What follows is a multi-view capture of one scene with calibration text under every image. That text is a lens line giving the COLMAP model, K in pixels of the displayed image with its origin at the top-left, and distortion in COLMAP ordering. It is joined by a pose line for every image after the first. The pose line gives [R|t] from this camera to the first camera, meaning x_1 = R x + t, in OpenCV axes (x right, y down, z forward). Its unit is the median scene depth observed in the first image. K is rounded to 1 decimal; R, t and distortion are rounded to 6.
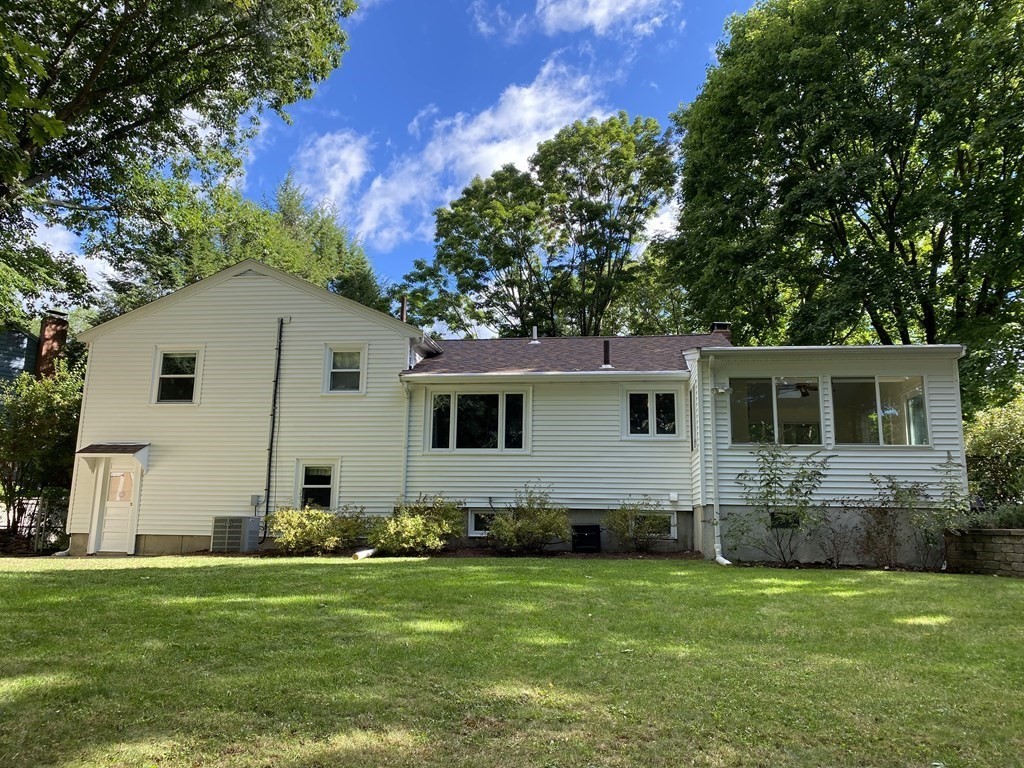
lens RADIAL K [[795.2, 0, 512.0], [0, 795.2, 384.0], [0, 0, 1]] dist [0.117417, -0.237090]
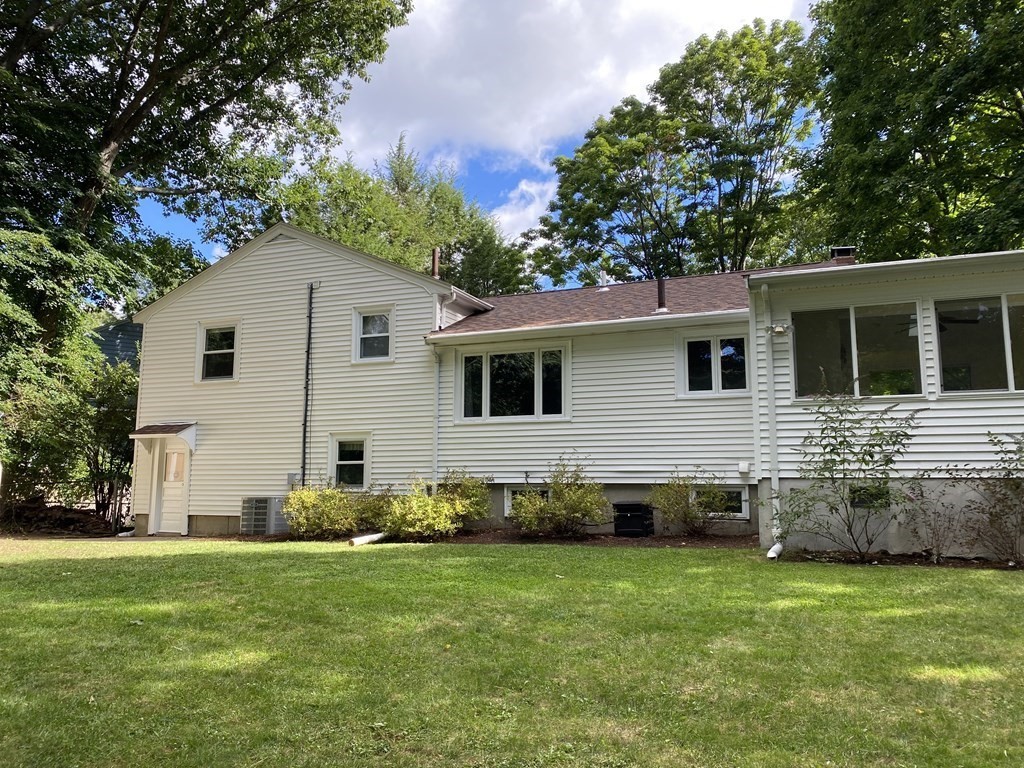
lens RADIAL K [[795.2, 0, 512.0], [0, 795.2, 384.0], [0, 0, 1]] dist [0.117417, -0.237090]
pose [[0.966814, -0.046624, -0.251190, 0.172482], [0.057428, 0.997706, 0.035850, 0.015124], [0.248942, -0.049086, 0.967274, 0.160417]]
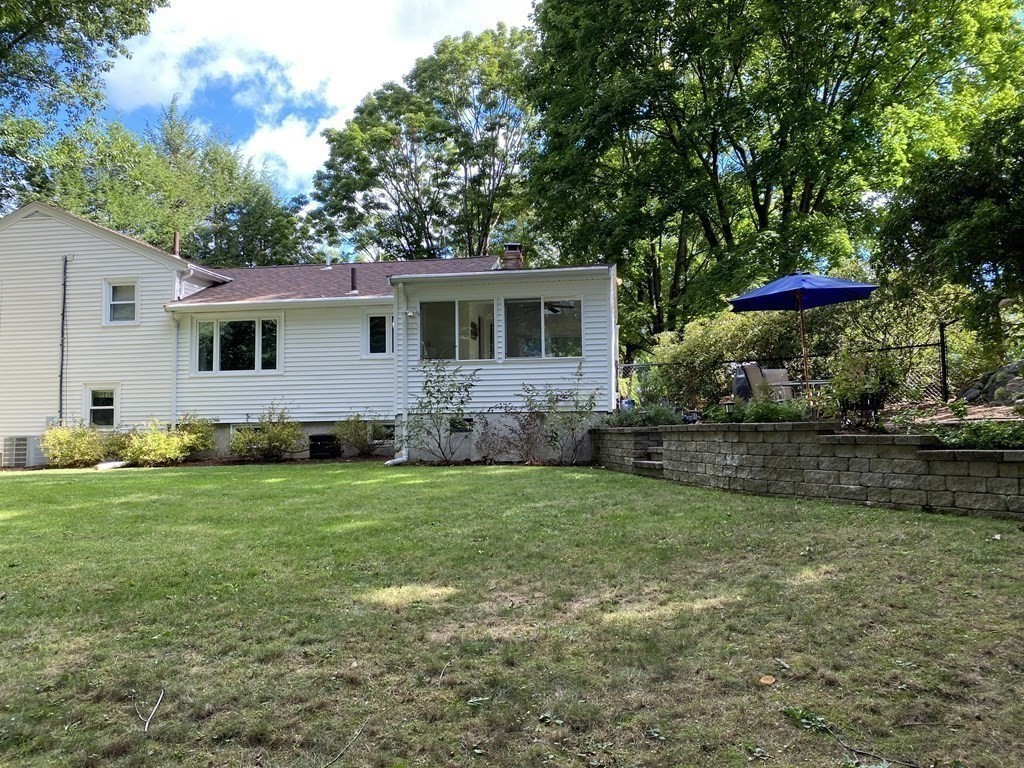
lens RADIAL K [[810.3, 0, 512.0], [0, 810.3, 384.0], [0, 0, 1]] dist [0.025328, 0.001735]
pose [[0.998858, -0.029139, -0.037858, 0.373802], [0.033189, 0.993246, 0.111178, -0.012917], [0.034362, -0.112308, 0.993079, -0.110217]]
